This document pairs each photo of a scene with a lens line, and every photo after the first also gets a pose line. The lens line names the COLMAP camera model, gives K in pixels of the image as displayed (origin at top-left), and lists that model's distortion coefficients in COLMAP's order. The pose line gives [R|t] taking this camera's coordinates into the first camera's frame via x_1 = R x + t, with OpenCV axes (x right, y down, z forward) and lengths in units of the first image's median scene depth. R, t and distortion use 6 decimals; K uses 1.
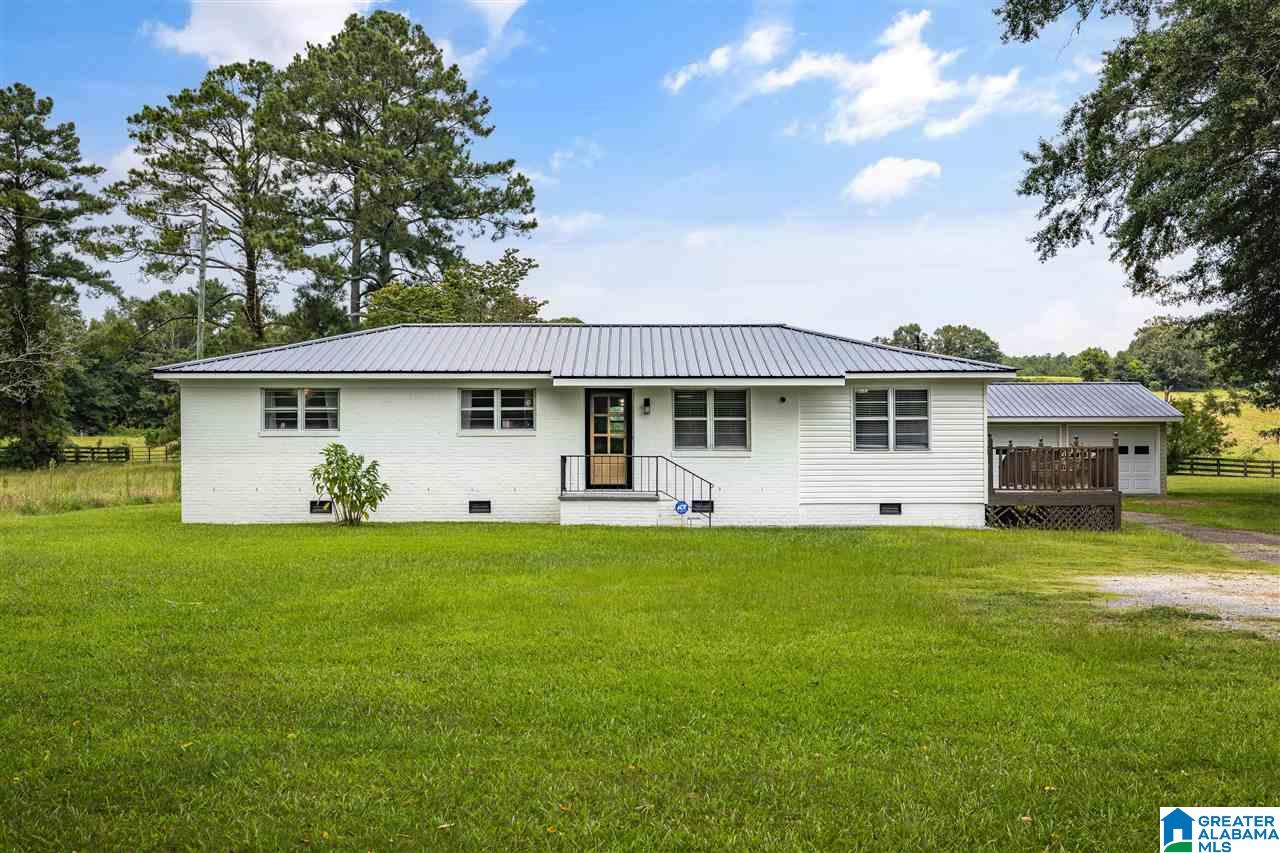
lens RADIAL K [[1082.5, 0, 631.4], [0, 1082.5, 423.9], [0, 0, 1]] dist [-0.011229, -0.006635]
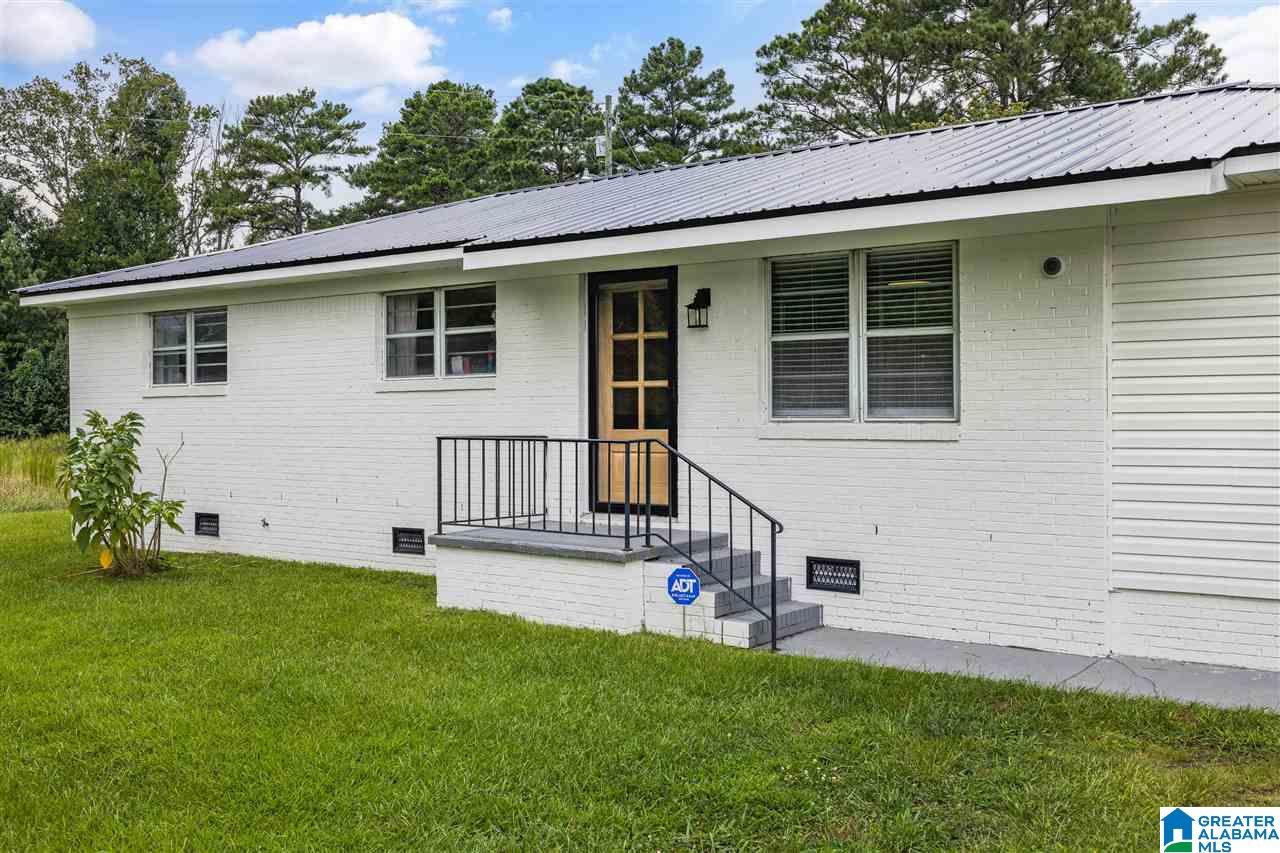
lens RADIAL K [[1172.6, 0, 657.8], [0, 1172.6, 422.2], [0, 0, 1]] dist [-0.001212, 0.000000]
pose [[0.827731, 0.000363, -0.561124, 0.236817], [0.023174, 0.999125, 0.034831, 0.009631], [0.560646, -0.041834, 0.826998, 0.634721]]
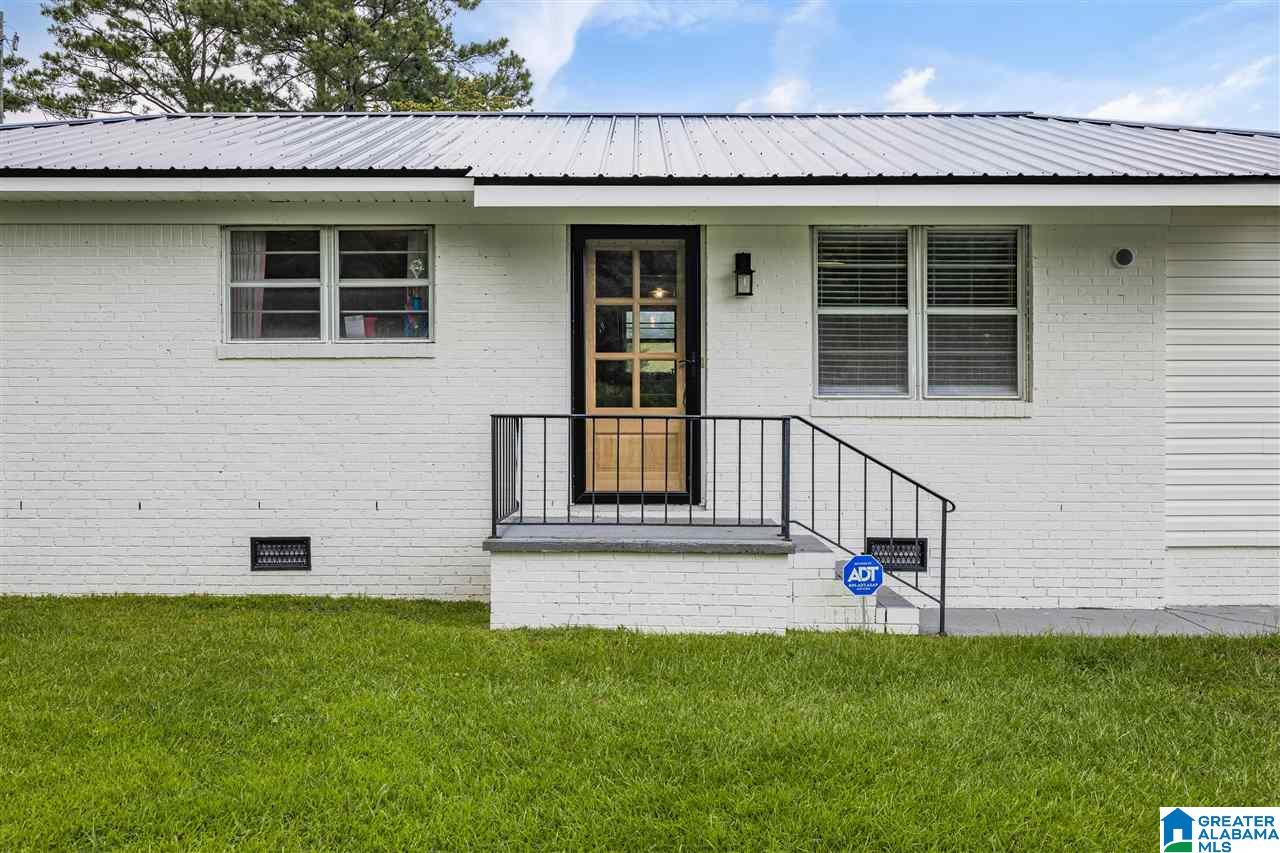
lens RADIAL K [[1172.6, 0, 643.6], [0, 1172.6, 420.6], [0, 0, 1]] dist [-0.001212, 0.000000]
pose [[0.999996, 0.001577, -0.002330, -0.017553], [-0.001466, 0.998902, 0.046833, 0.013697], [0.002401, -0.046830, 0.998900, 0.606224]]
